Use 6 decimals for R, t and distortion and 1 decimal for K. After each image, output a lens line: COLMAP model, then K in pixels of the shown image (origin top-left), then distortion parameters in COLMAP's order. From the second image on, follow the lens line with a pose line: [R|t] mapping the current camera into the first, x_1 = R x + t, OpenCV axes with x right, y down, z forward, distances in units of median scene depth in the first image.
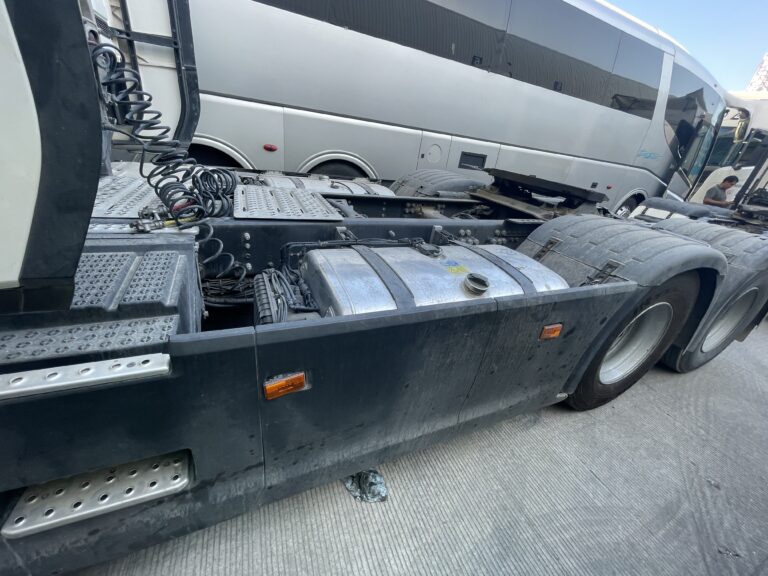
lens RADIAL K [[307.1, 0, 383.2], [0, 307.1, 288.0], [0, 0, 1]] dist [0.000118, -0.000842]
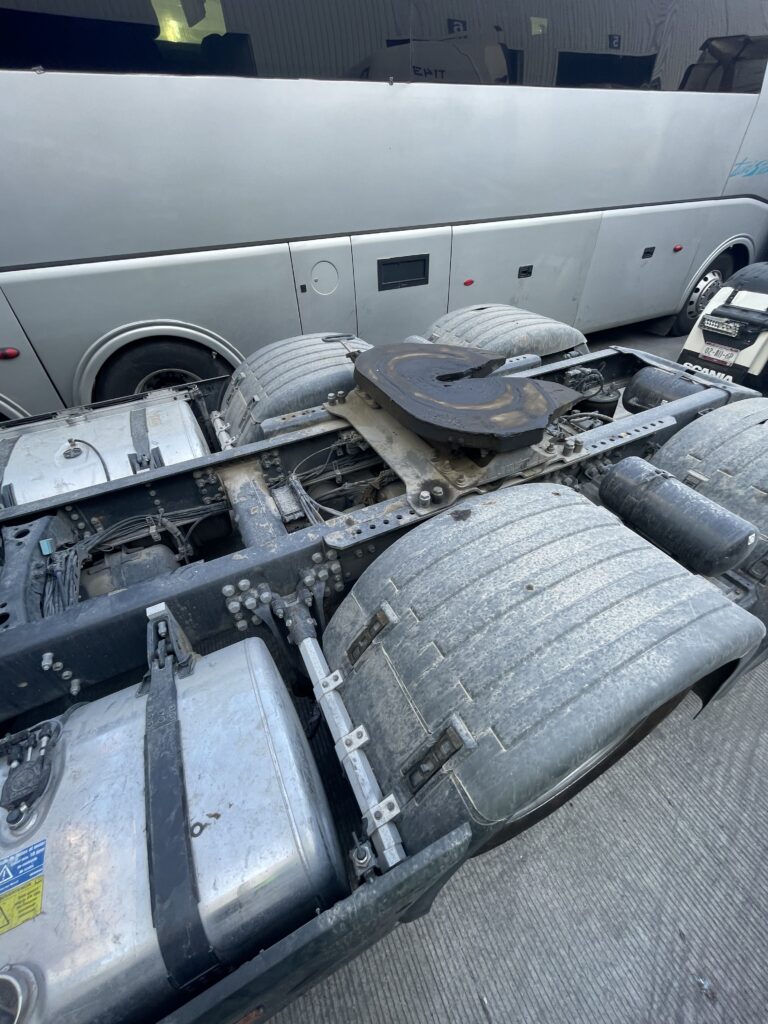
lens RADIAL K [[409.5, 0, 383.0], [0, 409.5, 513.9], [0, 0, 1]] dist [0.000118, -0.000842]
pose [[0.985684, -0.151190, -0.074617, 0.321549], [0.164918, 0.956585, 0.240306, -0.234679], [0.035045, -0.249171, 0.967825, 0.221060]]
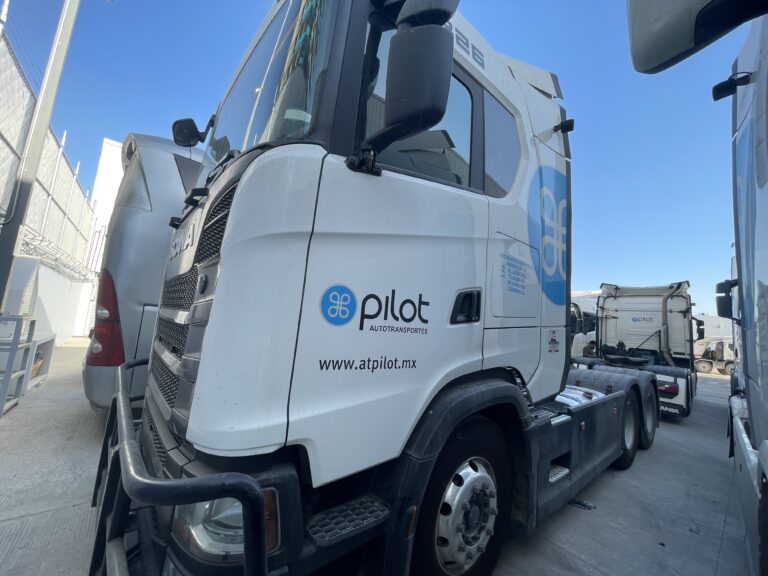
lens RADIAL K [[307.1, 0, 382.0], [0, 307.1, 290.0], [0, 0, 1]] dist [0.000118, -0.000842]
pose [[0.957606, -0.029596, 0.286558, -0.810838], [0.175169, 0.849516, -0.497632, 0.084071], [-0.228708, 0.526732, 0.818686, -0.495559]]
